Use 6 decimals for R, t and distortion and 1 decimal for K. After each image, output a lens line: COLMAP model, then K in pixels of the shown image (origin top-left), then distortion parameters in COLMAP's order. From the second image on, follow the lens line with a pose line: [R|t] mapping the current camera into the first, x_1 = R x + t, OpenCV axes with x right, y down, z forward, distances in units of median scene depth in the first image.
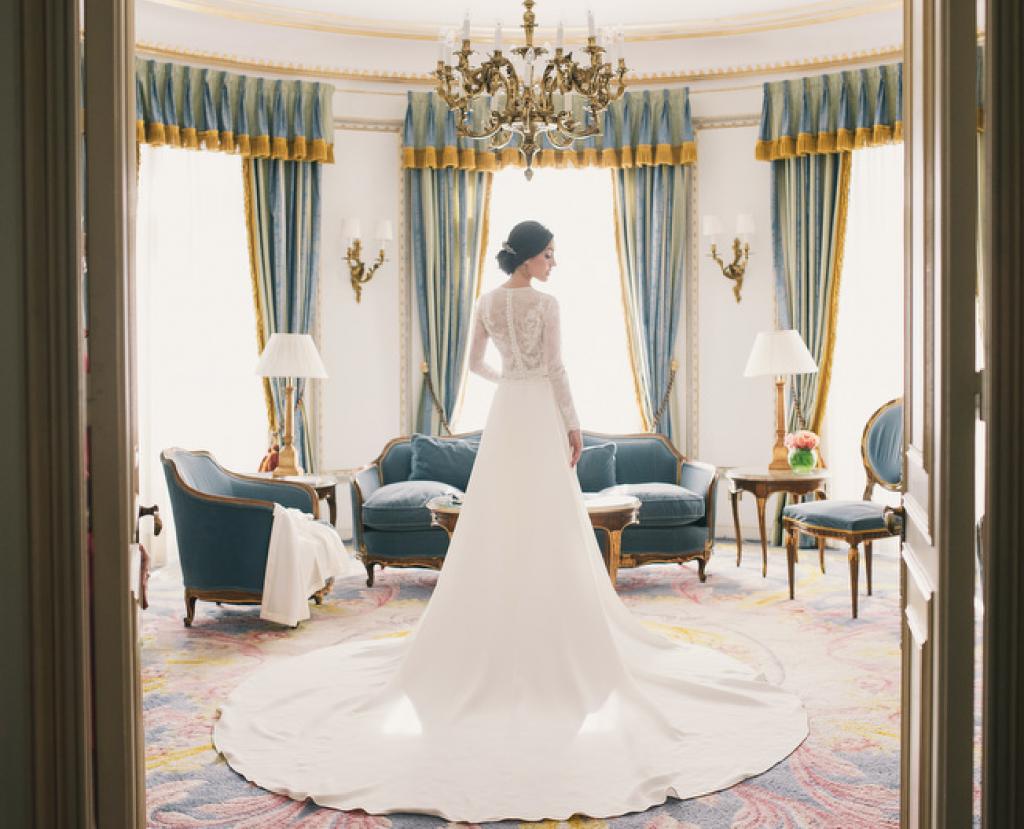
lens RADIAL K [[1287.8, 0, 512.6], [0, 1287.8, 388.2], [0, 0, 1]] dist [-0.012429, -0.012141]
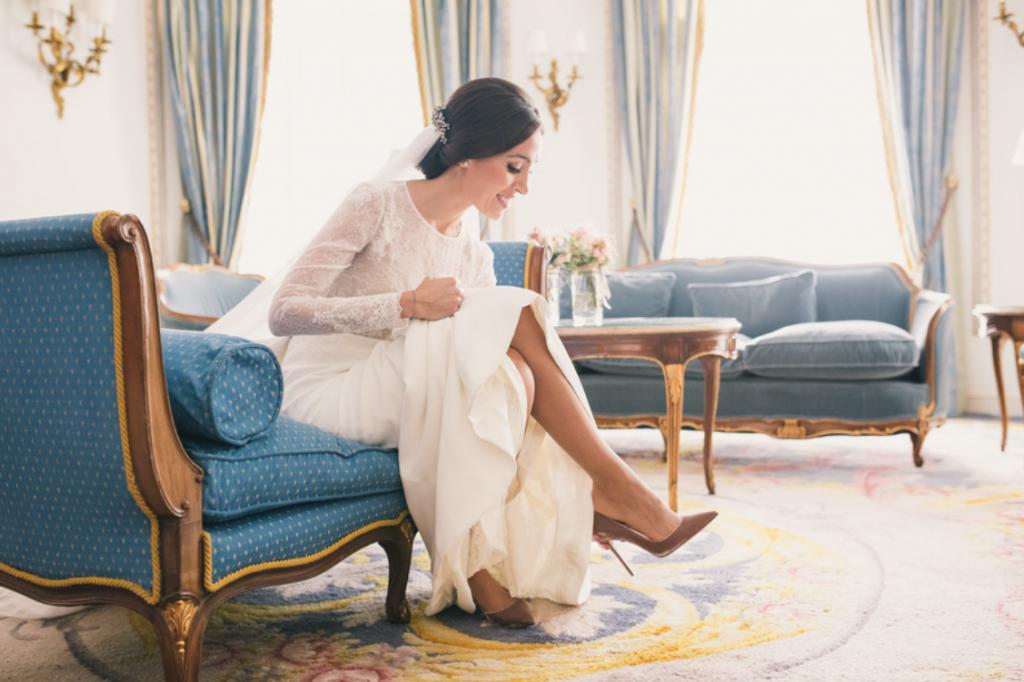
lens RADIAL K [[1039.3, 0, 512.0], [0, 1039.3, 341.0], [0, 0, 1]] dist [-0.028109, 0.001361]
pose [[0.888733, 0.000734, -0.458424, 0.191314], [0.002364, 0.999978, 0.006185, 0.076276], [0.458419, -0.006580, 0.888712, 0.404123]]
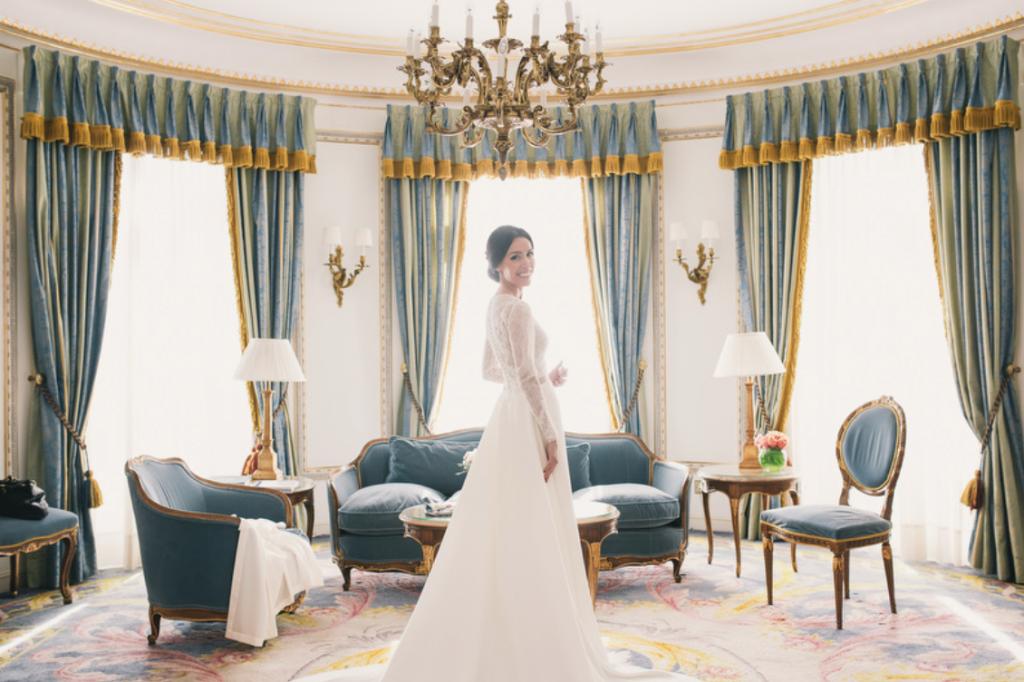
lens RADIAL K [[1039.3, 0, 512.0], [0, 1039.3, 341.0], [0, 0, 1]] dist [-0.028109, 0.001361]
pose [[0.999760, -0.005539, 0.021186, 0.001724], [0.006160, 0.999550, -0.029359, -0.014422], [-0.021014, 0.029483, 0.999344, 0.172767]]
